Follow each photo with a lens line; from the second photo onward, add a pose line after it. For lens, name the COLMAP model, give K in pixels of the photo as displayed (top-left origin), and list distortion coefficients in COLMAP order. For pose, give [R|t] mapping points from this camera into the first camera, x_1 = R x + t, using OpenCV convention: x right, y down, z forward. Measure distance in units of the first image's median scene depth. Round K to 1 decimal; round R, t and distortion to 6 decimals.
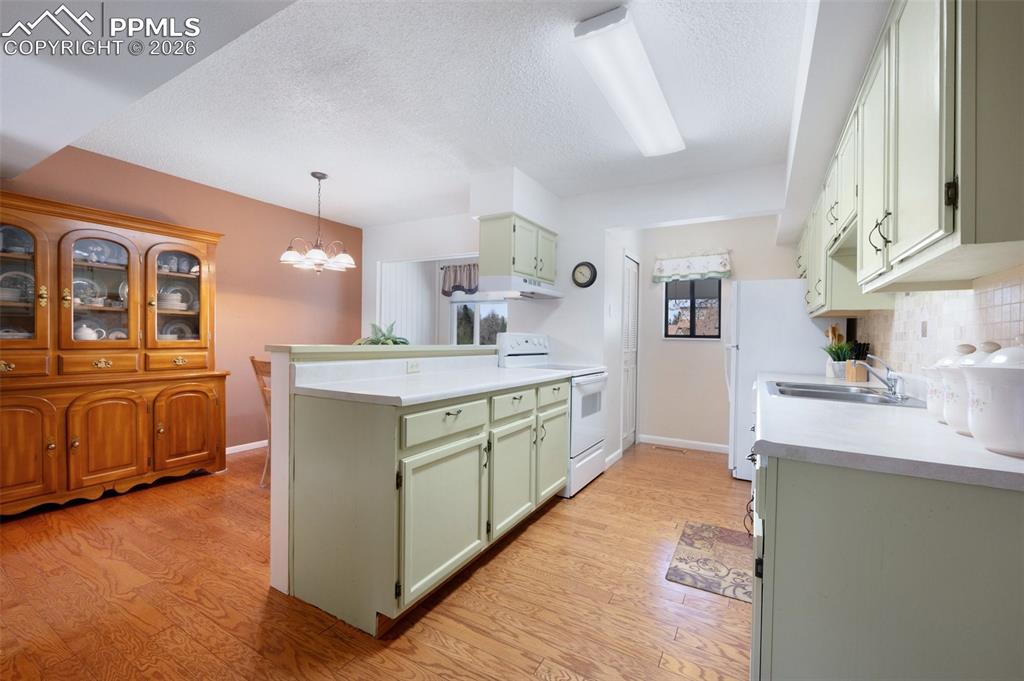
lens RADIAL K [[424.1, 0, 512.0], [0, 424.1, 340.5], [0, 0, 1]] dist [-0.001495, -0.000368]
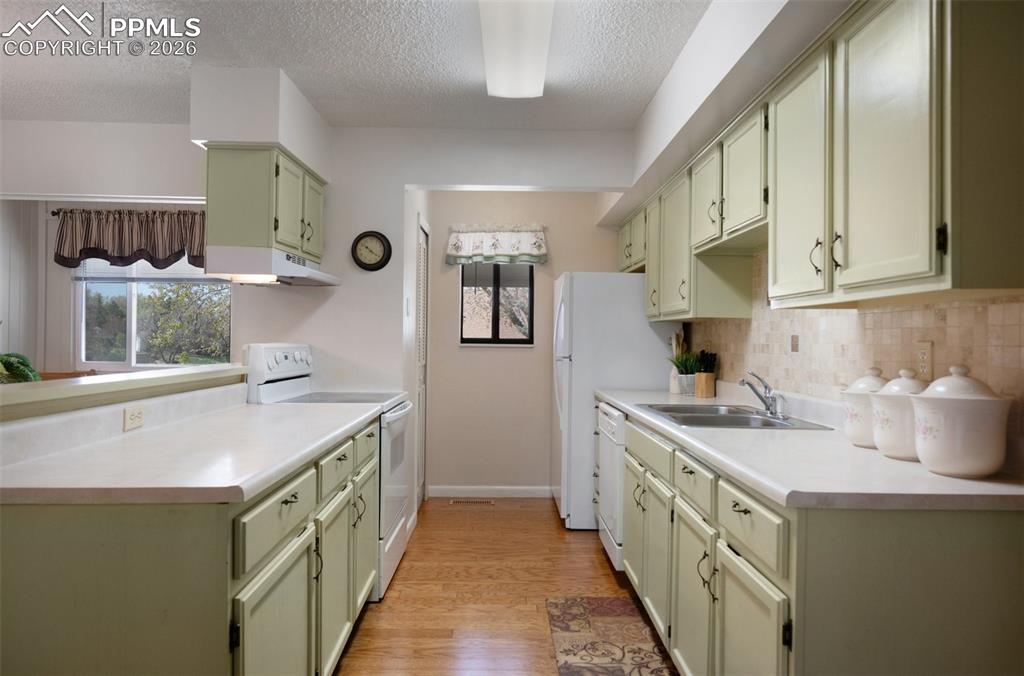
lens RADIAL K [[659.1, 0, 512.0], [0, 659.1, 338.0], [0, 0, 1]] dist [-0.001406, -0.000466]
pose [[0.858644, -0.009155, 0.512490, -0.194482], [0.008318, 0.999958, 0.003927, -0.030036], [-0.512505, 0.000891, 0.858684, 0.034861]]
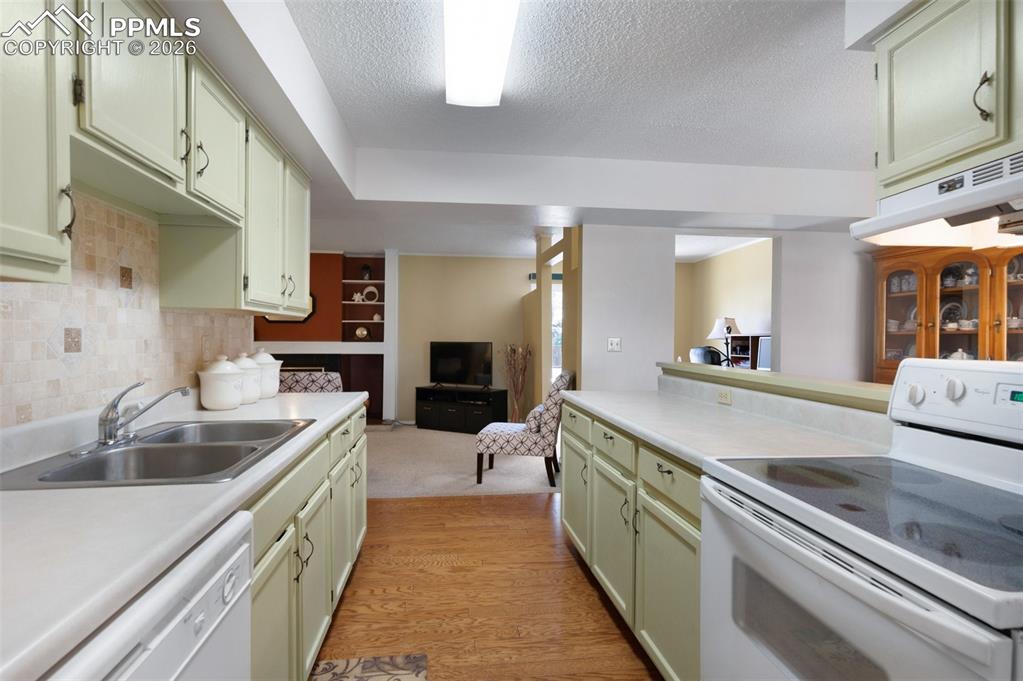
lens RADIAL K [[533.7, 0, 511.5], [0, 533.7, 340.5], [0, 0, 1]] dist [-0.000031, 0.000056]
pose [[-0.796669, -0.024632, -0.603914, 0.558487], [-0.026909, 0.999624, -0.005274, -0.023065], [0.603817, 0.012049, -0.797032, 1.232302]]
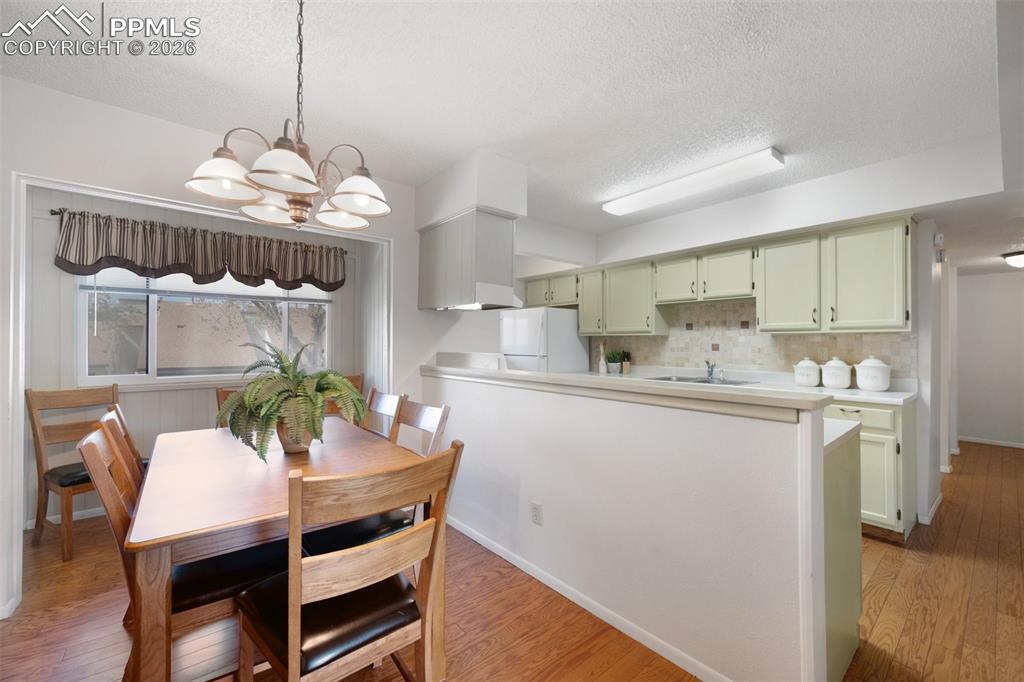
lens RADIAL K [[410.0, 0, 512.0], [0, 410.0, 341.0], [0, 0, 1]] dist [-0.001424, -0.000135]
pose [[0.347448, -0.016544, 0.937553, -0.815633], [0.010786, 0.999849, 0.013646, -0.058922], [-0.937637, 0.005371, 0.347574, 0.742609]]
